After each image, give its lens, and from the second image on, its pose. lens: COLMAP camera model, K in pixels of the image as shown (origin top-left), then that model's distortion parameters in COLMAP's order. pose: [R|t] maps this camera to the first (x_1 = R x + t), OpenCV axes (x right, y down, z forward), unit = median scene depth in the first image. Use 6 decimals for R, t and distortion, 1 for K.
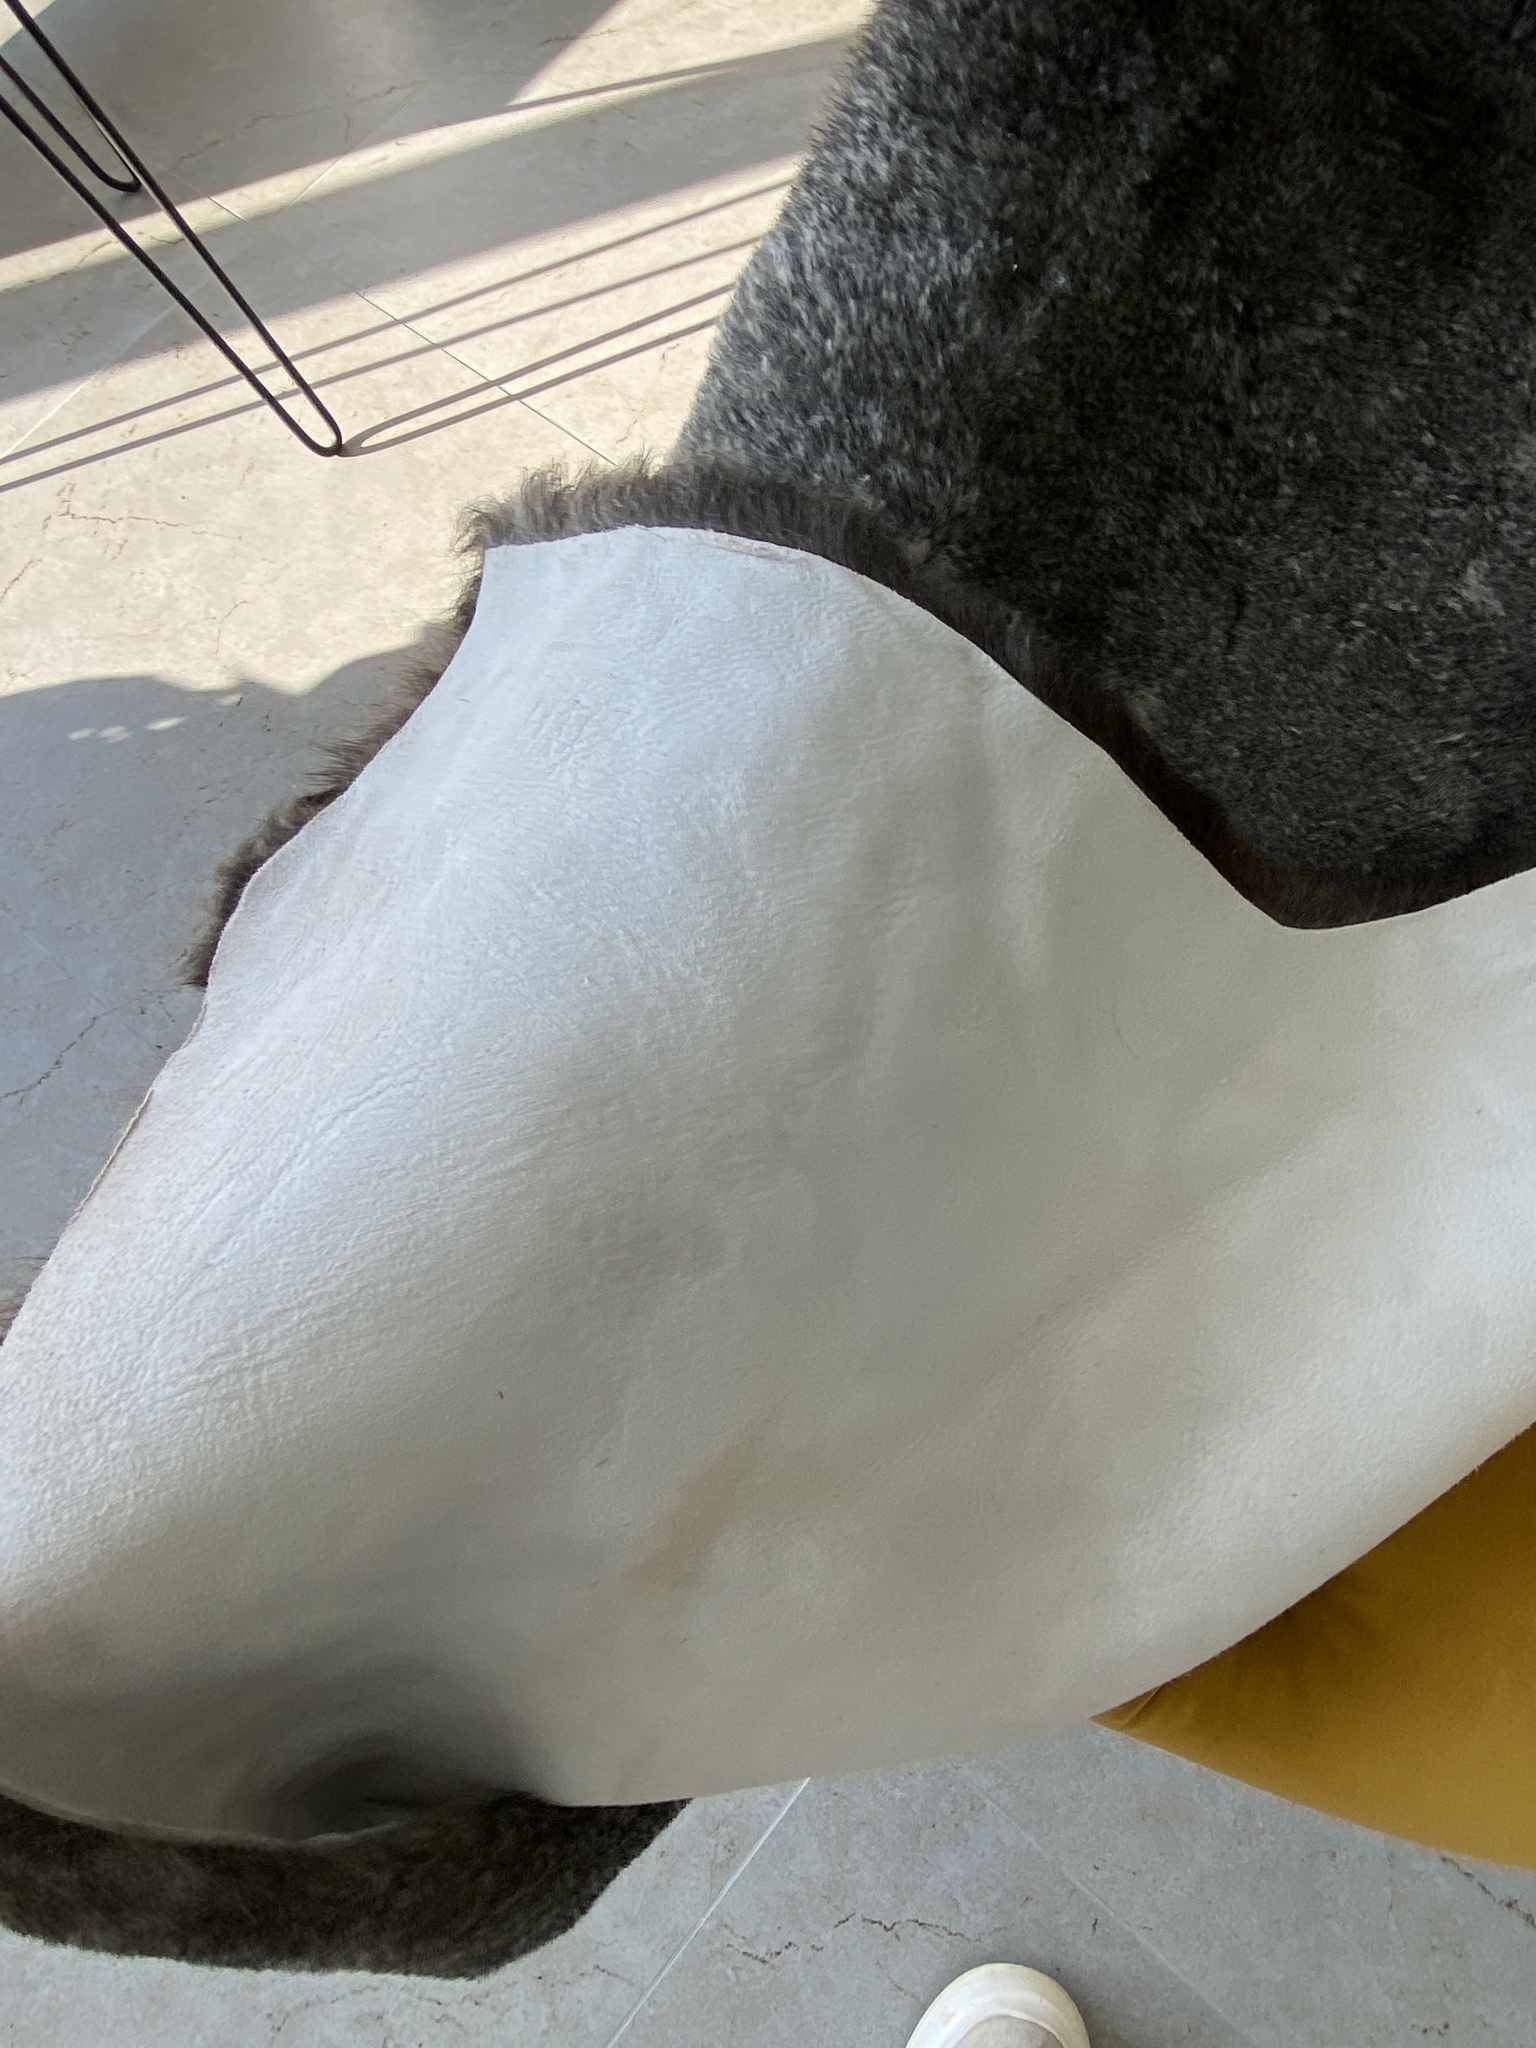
lens RADIAL K [[1330.3, 0, 819.6], [0, 1330.3, 1067.5], [0, 0, 1]] dist [0.036614, -0.043073]
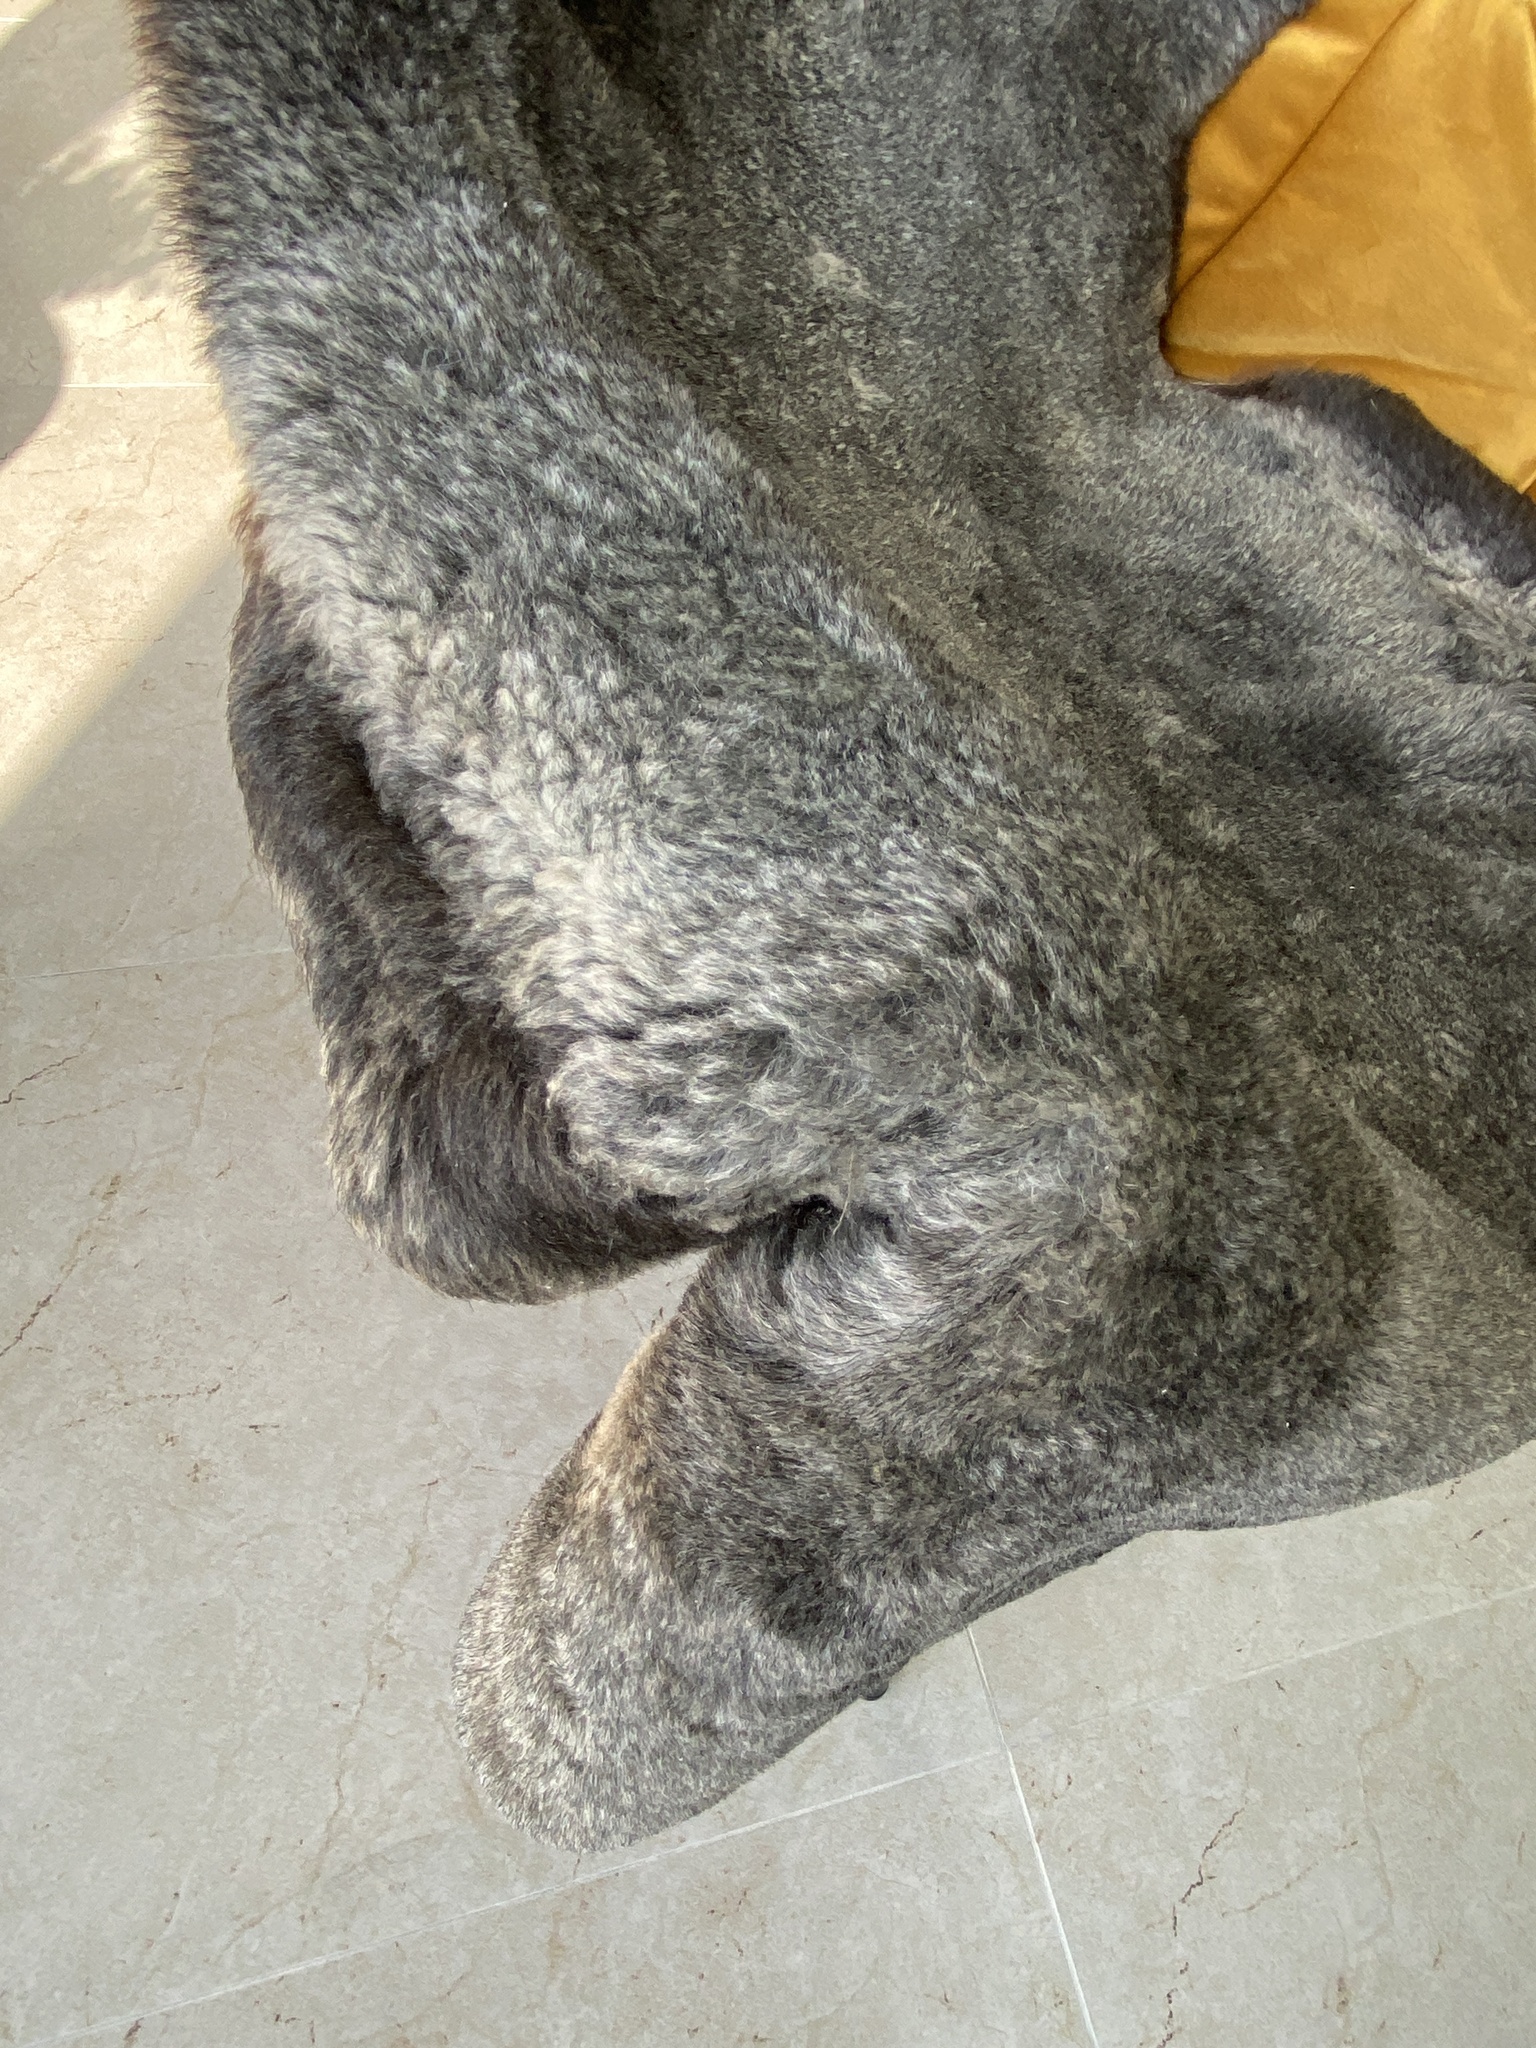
lens RADIAL K [[1330.3, 0, 778.5], [0, 1330.3, 1069.3], [0, 0, 1]] dist [0.036614, -0.043073]
pose [[0.561262, -0.626190, 0.541176, -0.498096], [0.699402, 0.708467, 0.094400, -0.113813], [-0.442518, 0.325516, 0.835594, 0.287604]]
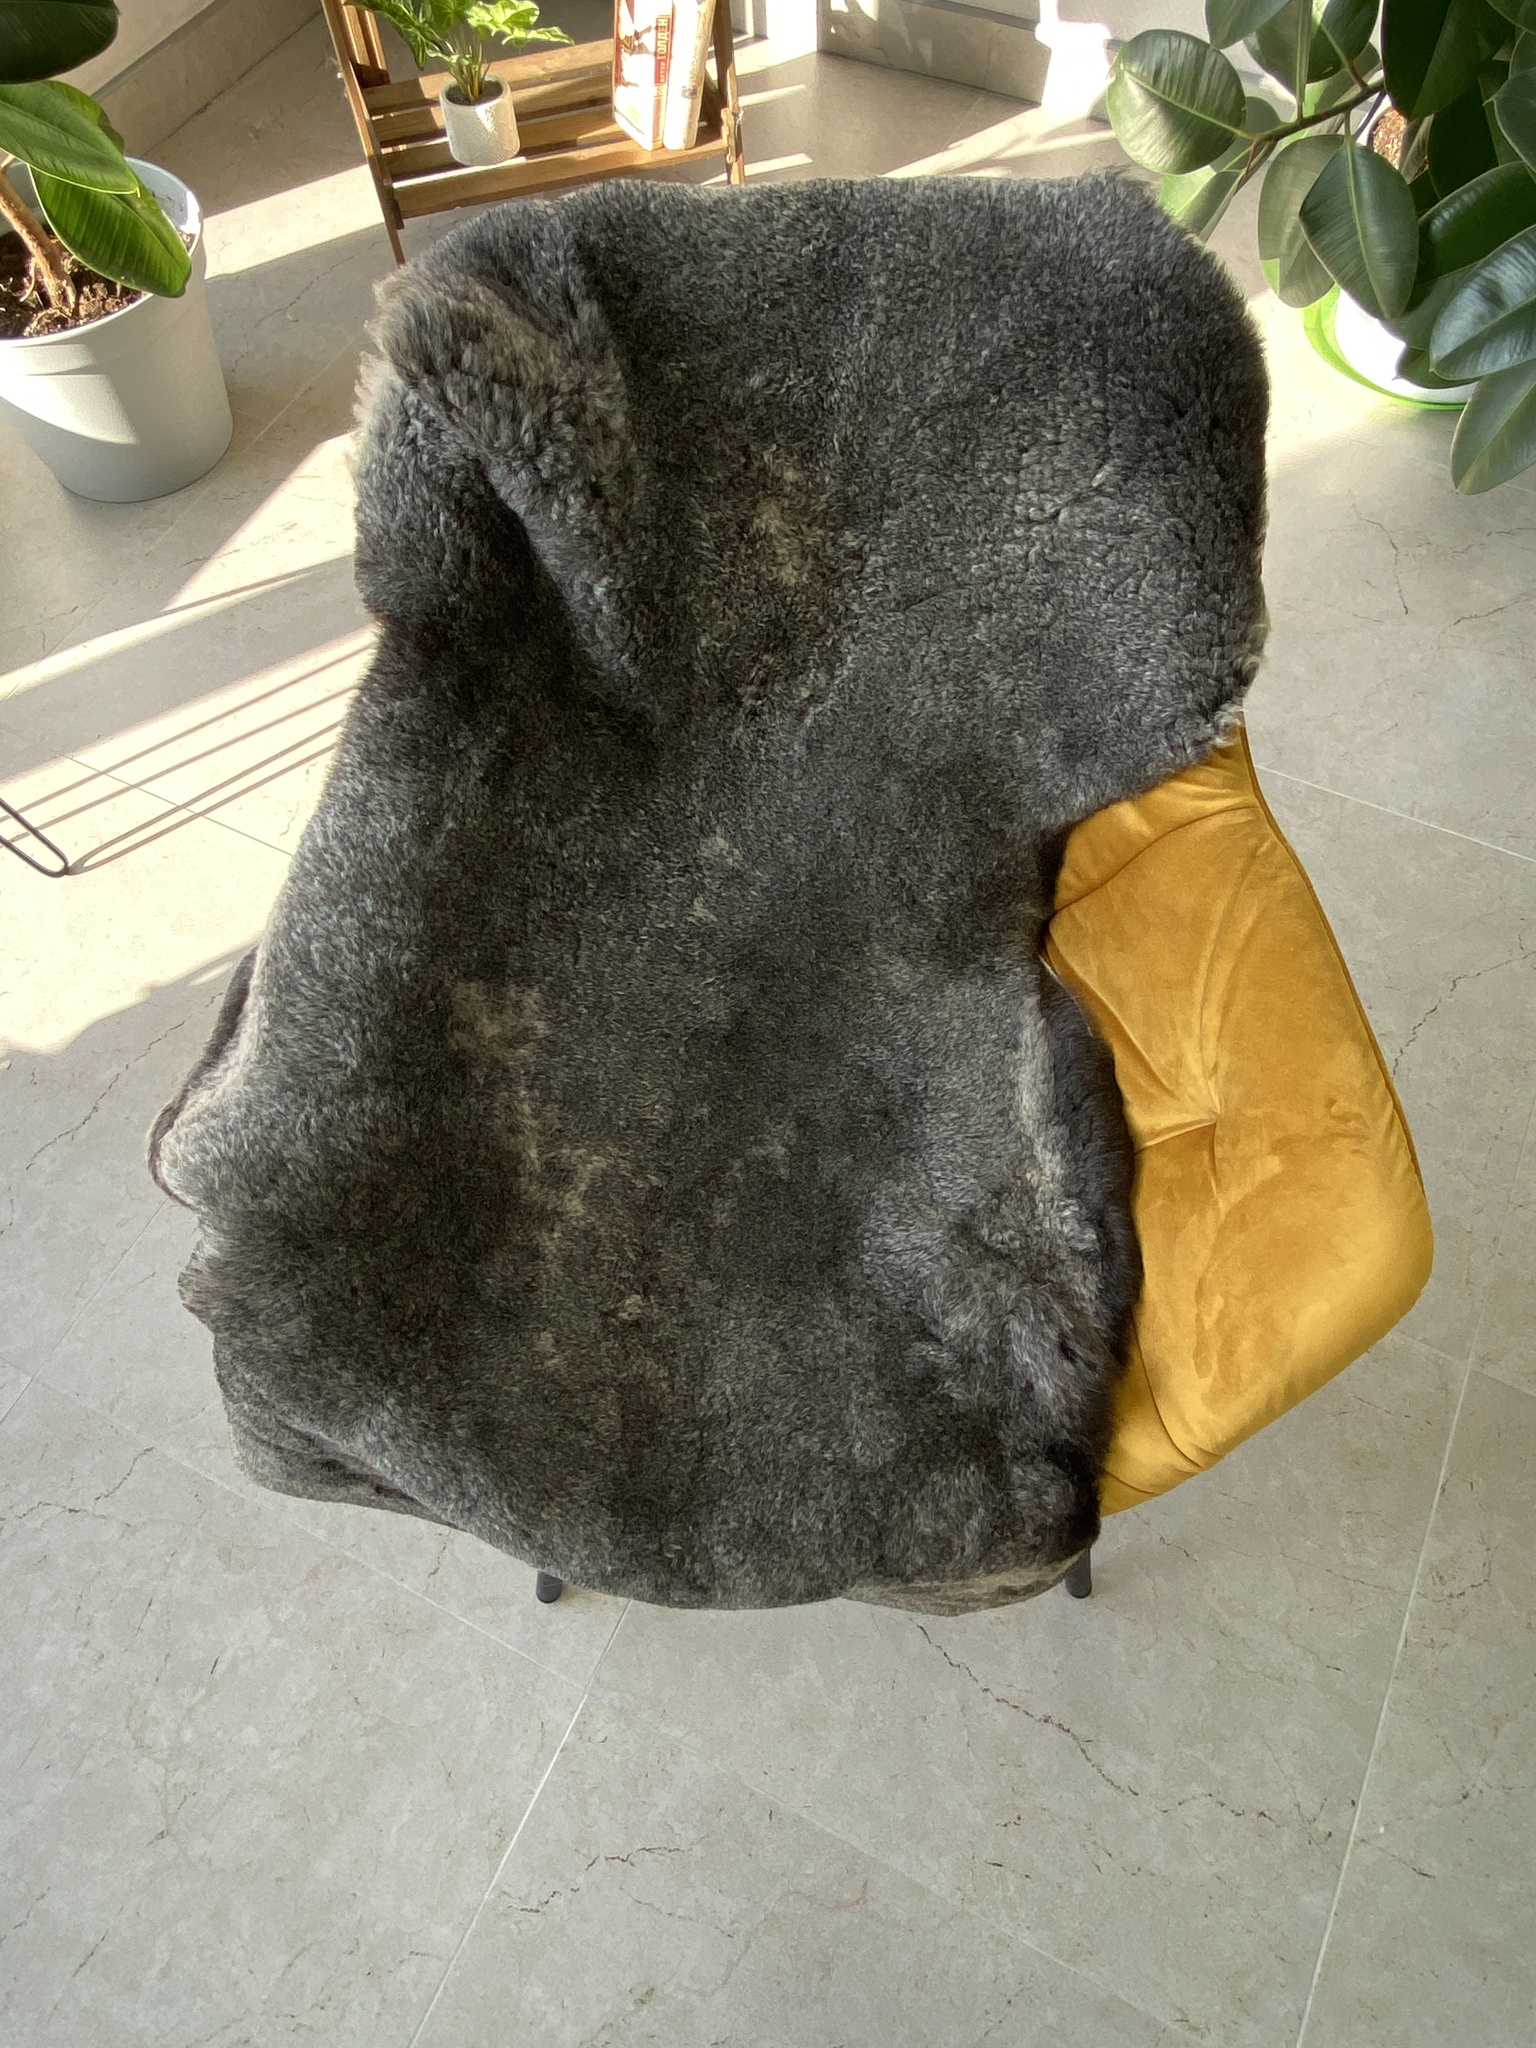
lens RADIAL K [[1330.3, 0, 763.7], [0, 1330.3, 1026.8], [0, 0, 1]] dist [0.036614, -0.043073]
pose [[0.972780, -0.175737, 0.151050, 0.243549], [0.202207, 0.962116, -0.182880, 0.201531], [-0.113188, 0.208446, 0.971462, -0.938471]]
